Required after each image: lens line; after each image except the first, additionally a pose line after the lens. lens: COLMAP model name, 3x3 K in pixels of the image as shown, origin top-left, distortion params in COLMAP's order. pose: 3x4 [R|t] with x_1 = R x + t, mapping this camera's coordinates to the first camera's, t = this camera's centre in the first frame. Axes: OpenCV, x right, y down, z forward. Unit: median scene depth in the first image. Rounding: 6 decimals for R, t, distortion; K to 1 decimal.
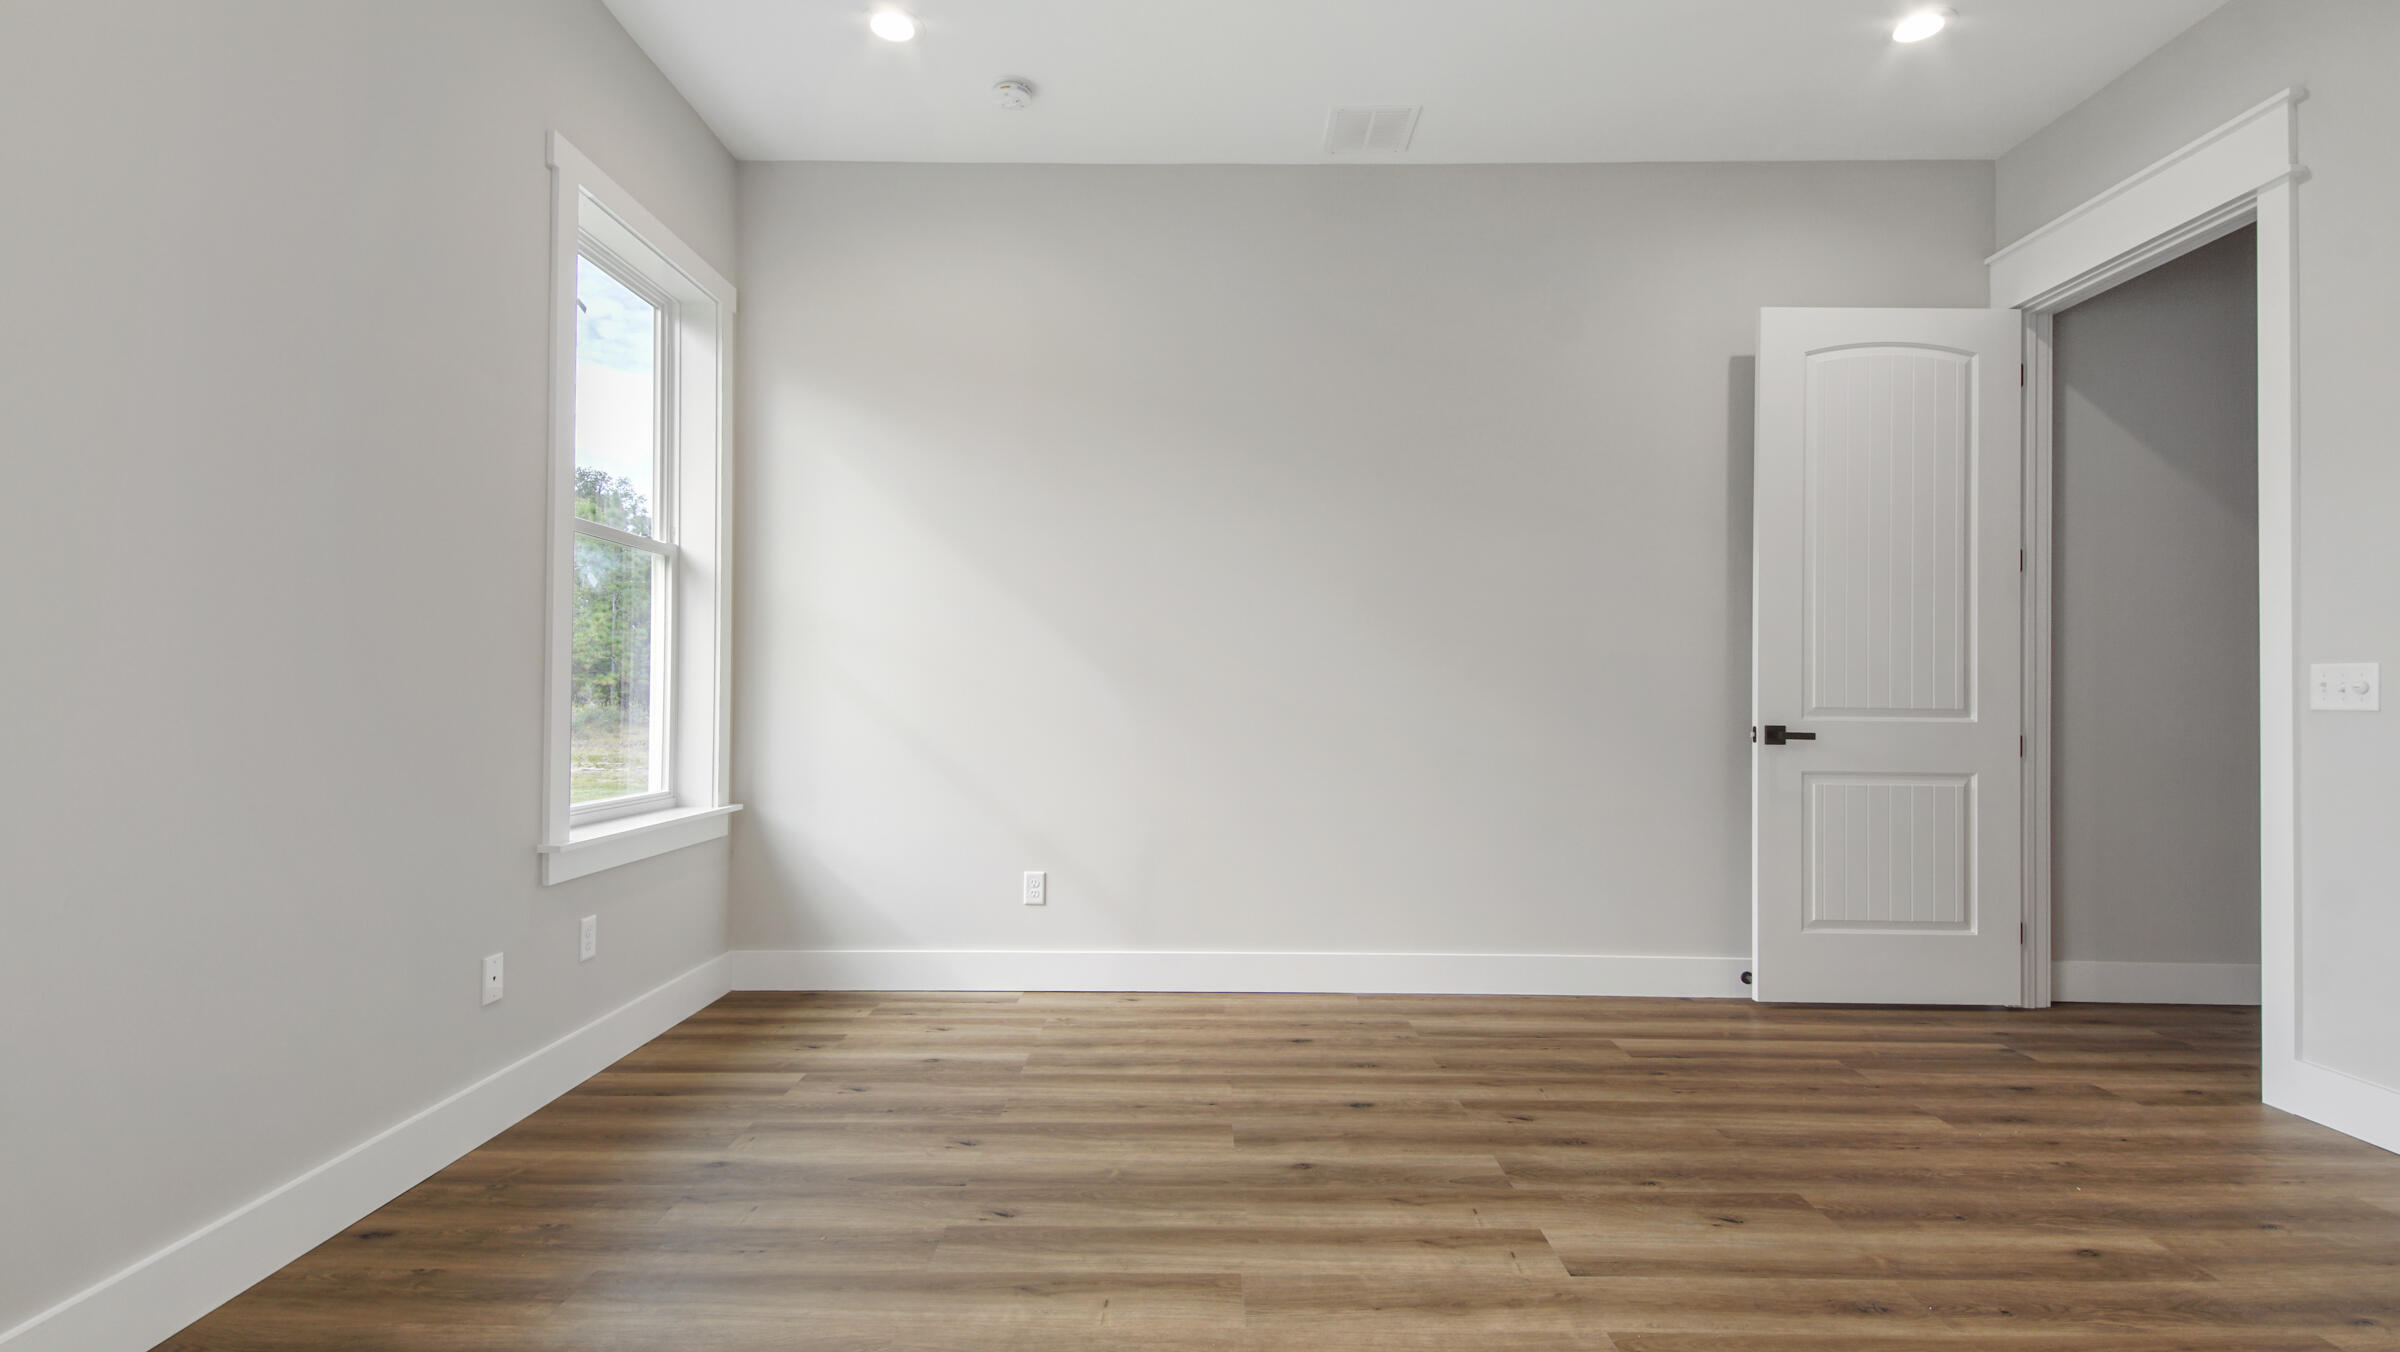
lens RADIAL K [[1082.0, 0, 1200.0], [0, 1082.0, 676.0], [0, 0, 1]] dist [0.002314, -0.000462]
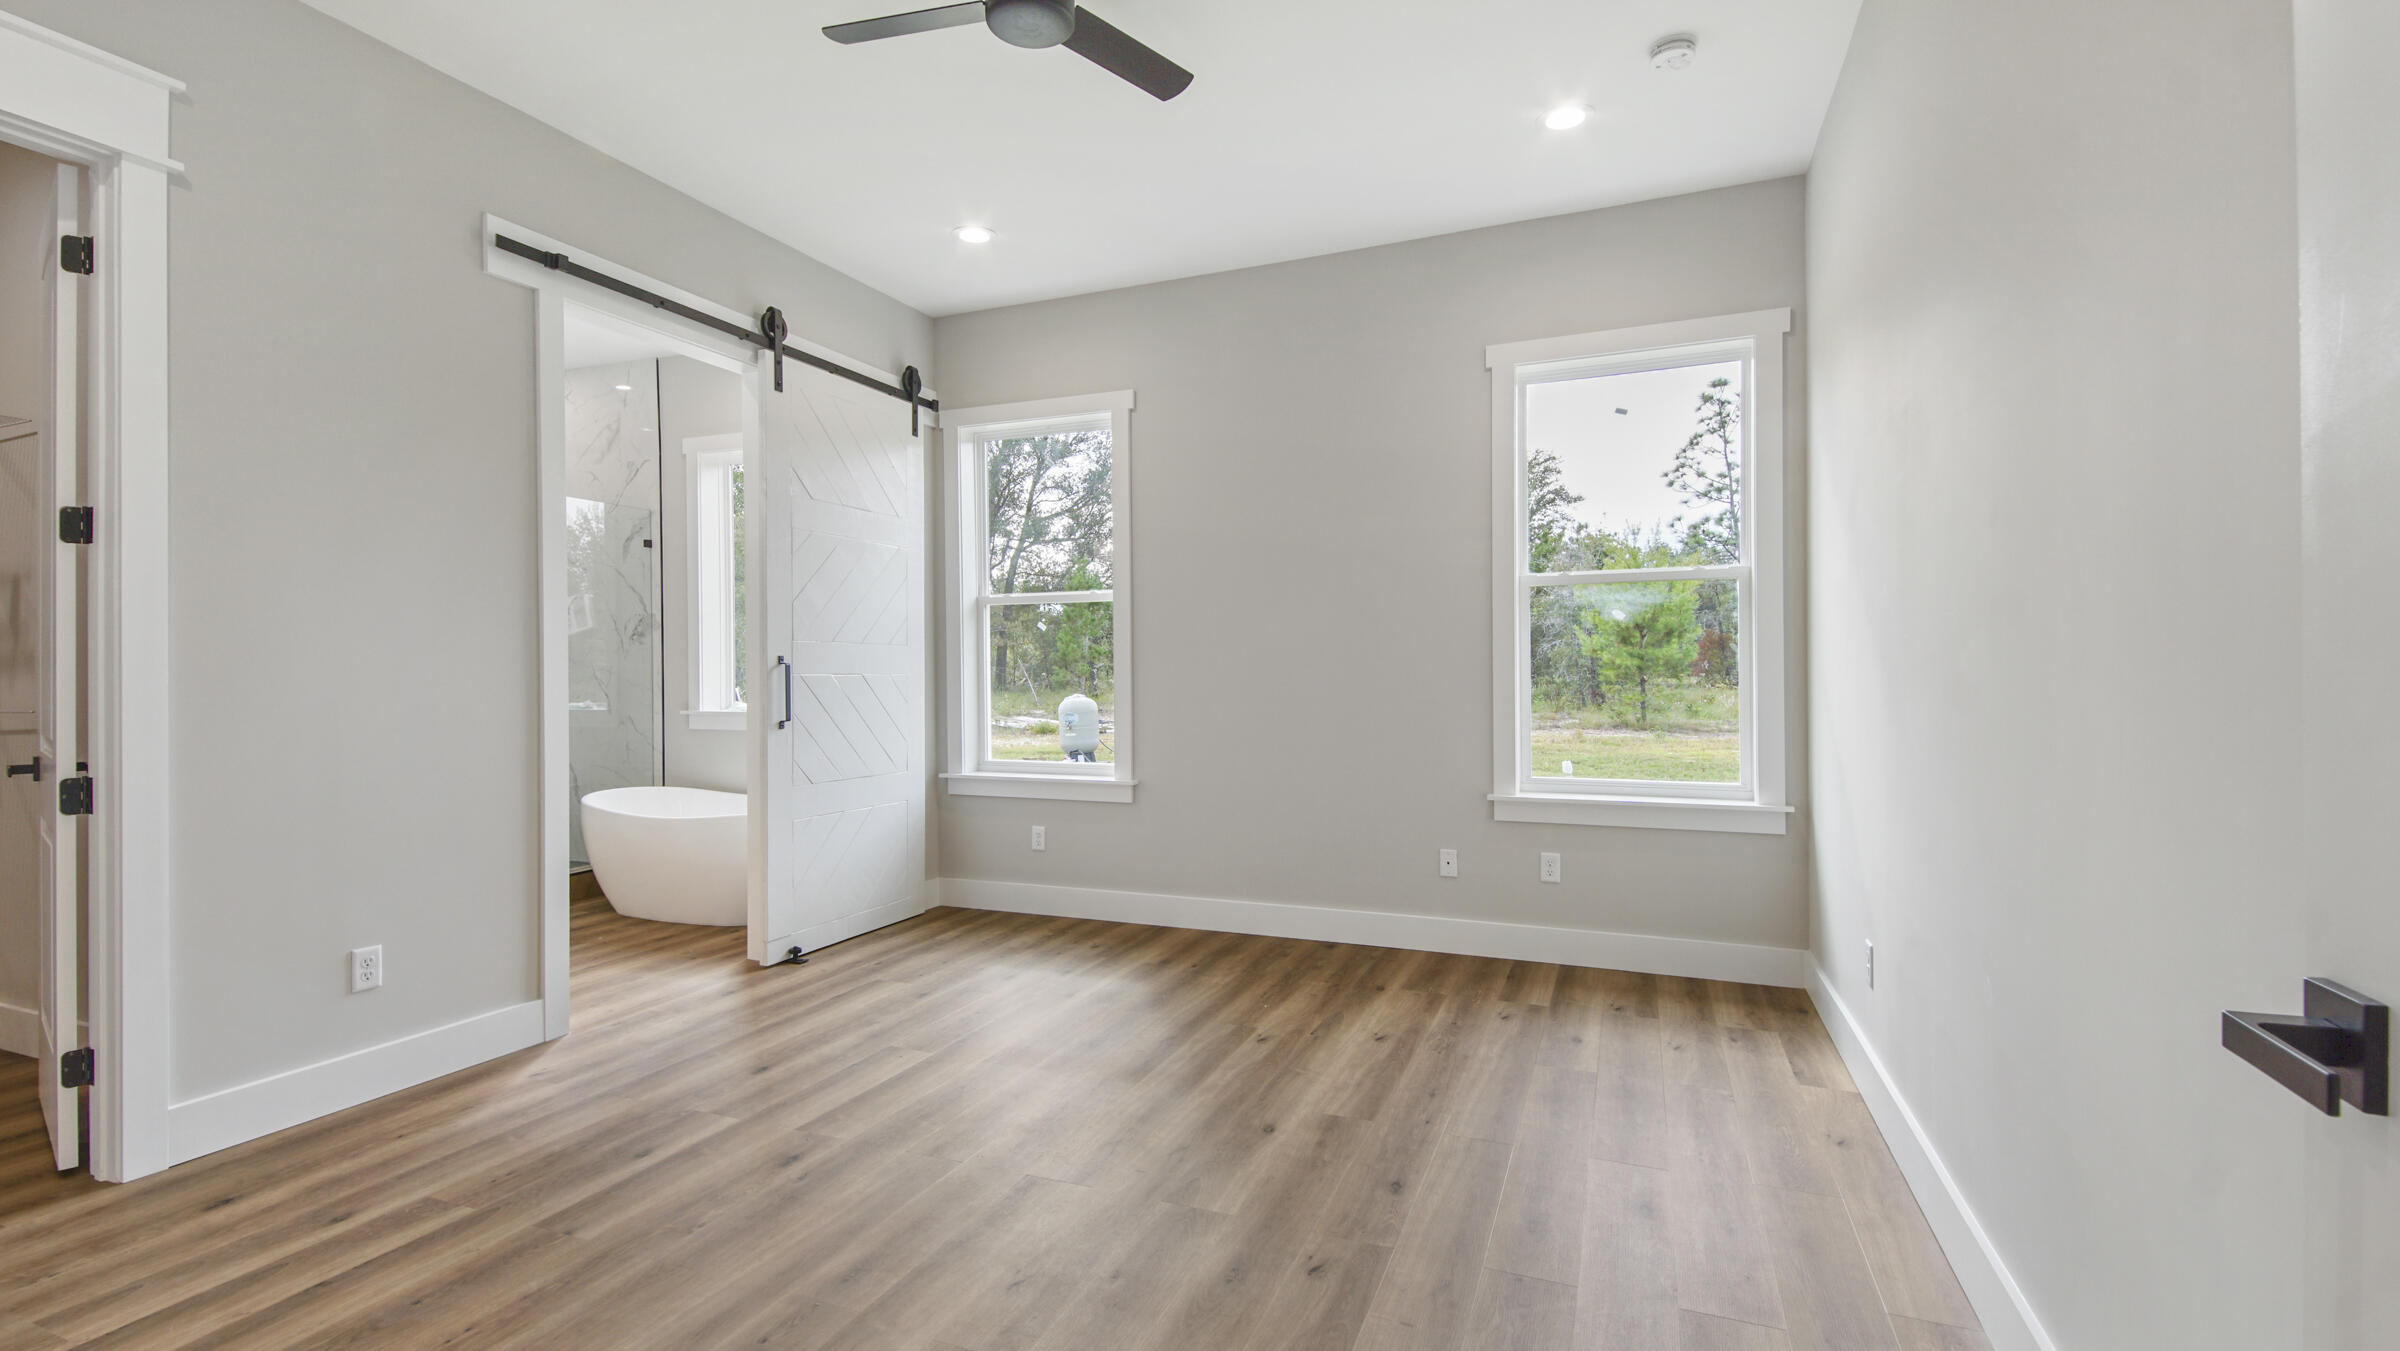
lens RADIAL K [[1082.0, 0, 1200.0], [0, 1082.0, 675.5], [0, 0, 1]] dist [0.002314, -0.000462]
pose [[-0.371700, 0.002907, -0.928348, 1.031659], [0.022214, 0.999737, -0.005764, -0.020491], [0.928087, -0.022765, -0.371667, 1.191009]]
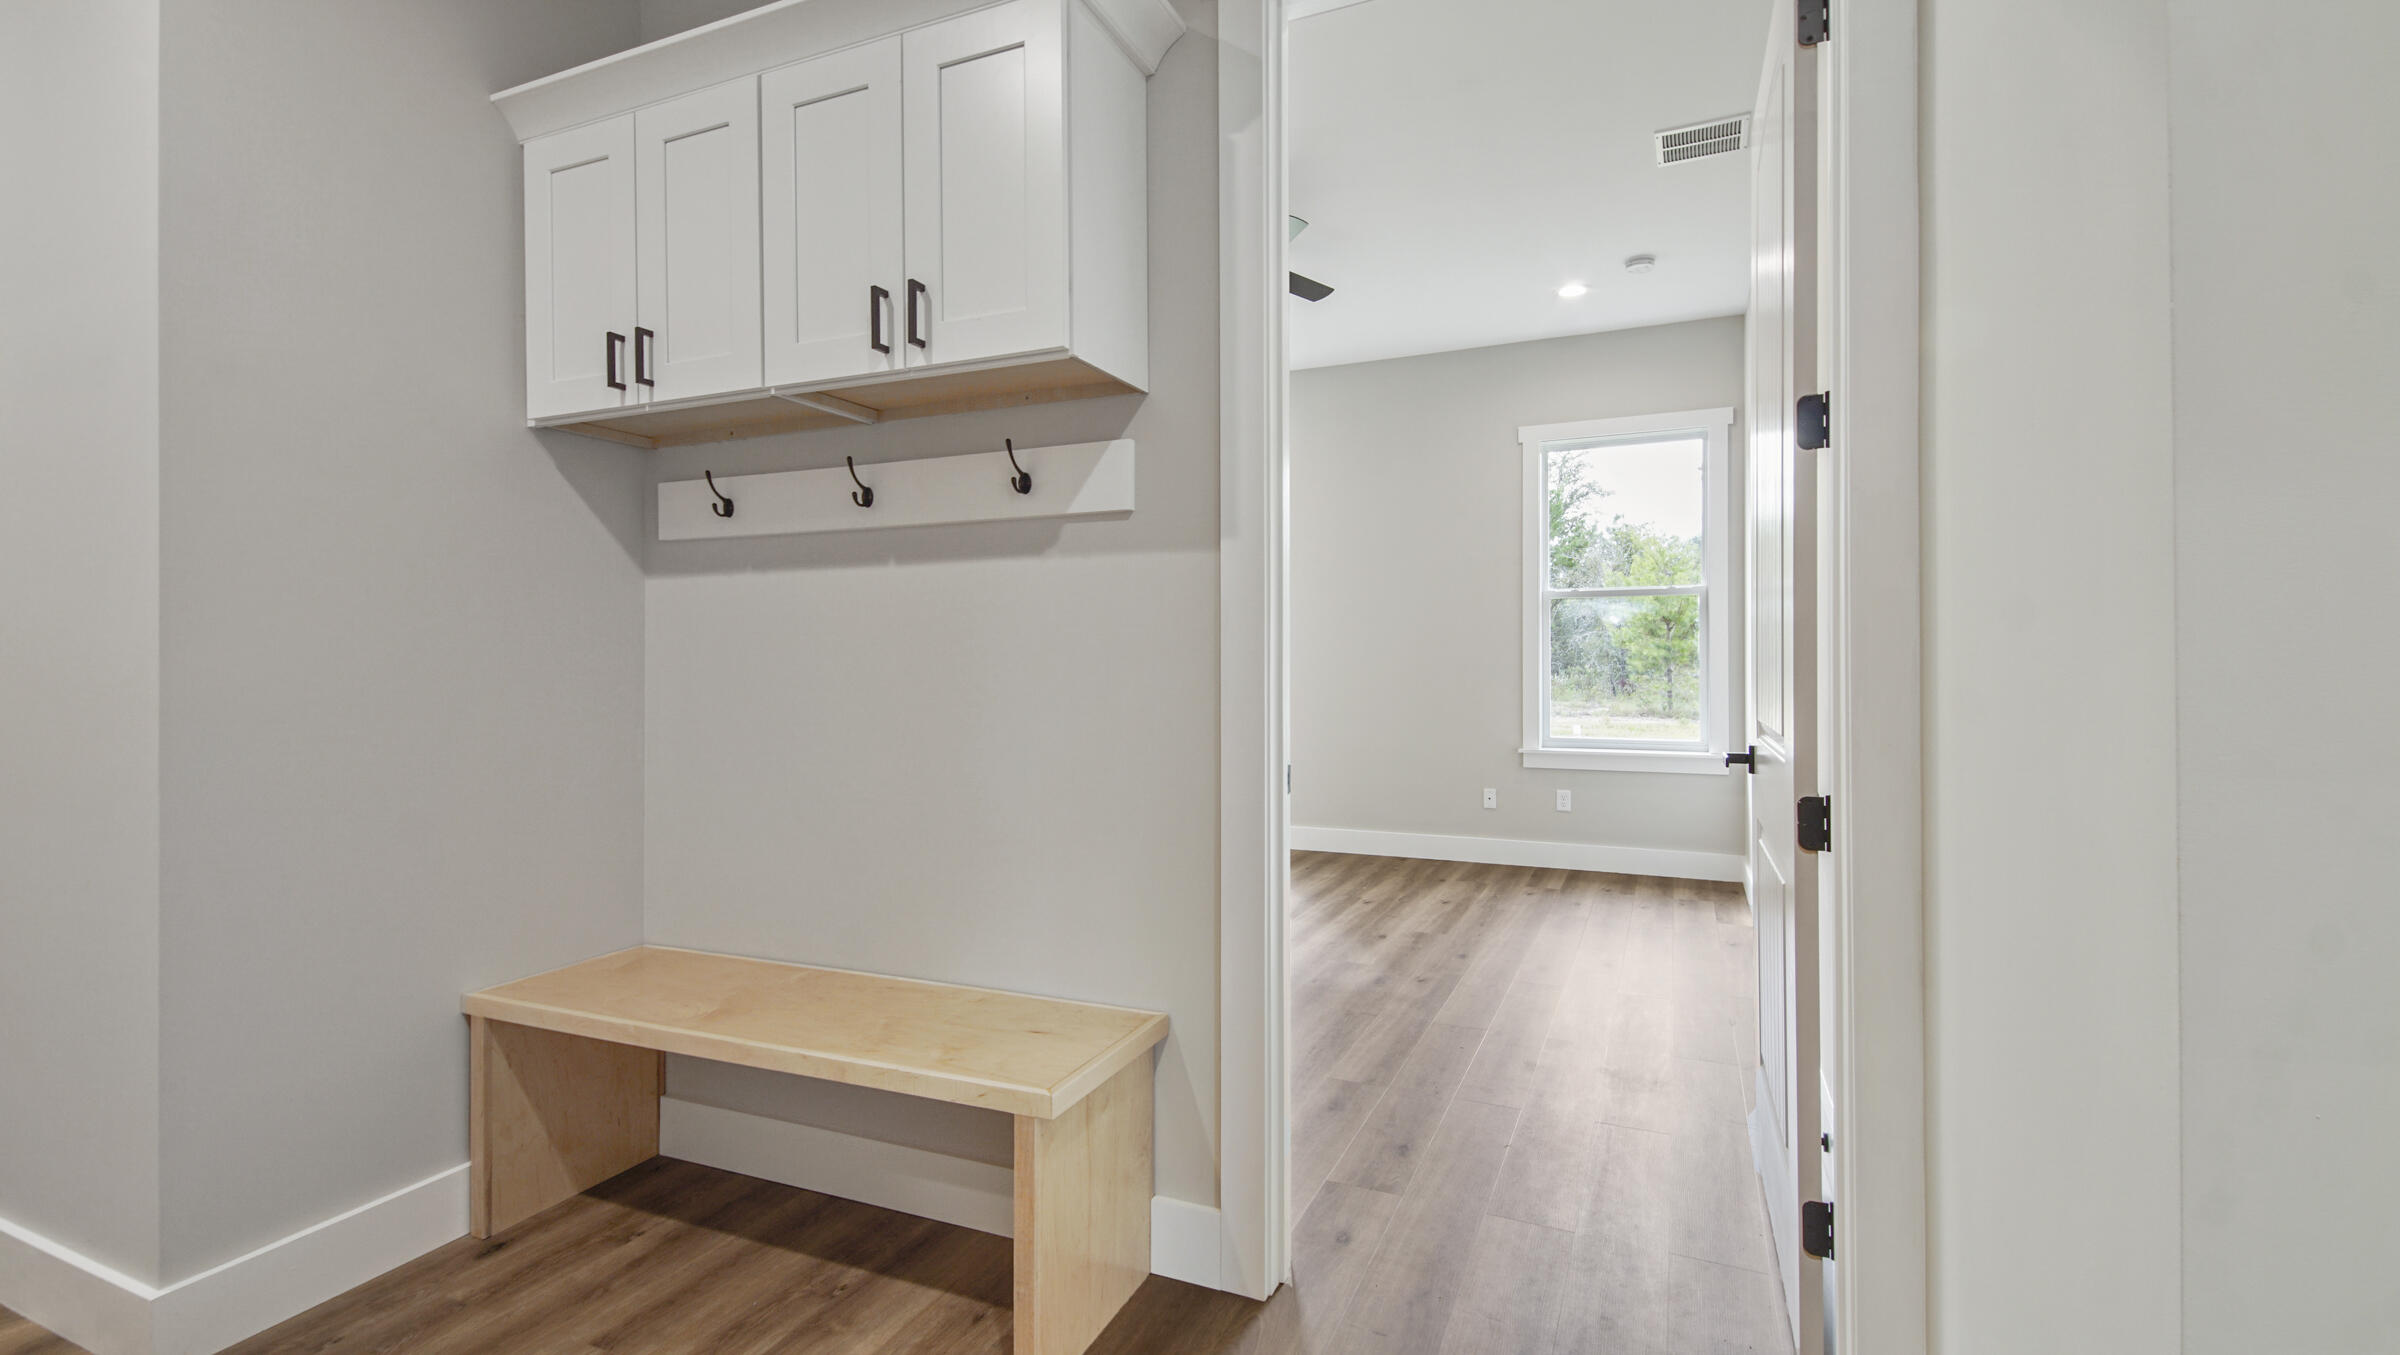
lens RADIAL K [[1119.5, 0, 1185.2], [0, 1119.5, 661.7], [0, 0, 1]] dist [0.014731, -0.001117]
pose [[-0.400768, -0.001424, -0.916179, 1.767993], [0.017445, 0.999806, -0.009185, -0.013722], [0.916014, -0.019664, -0.400665, 1.285911]]
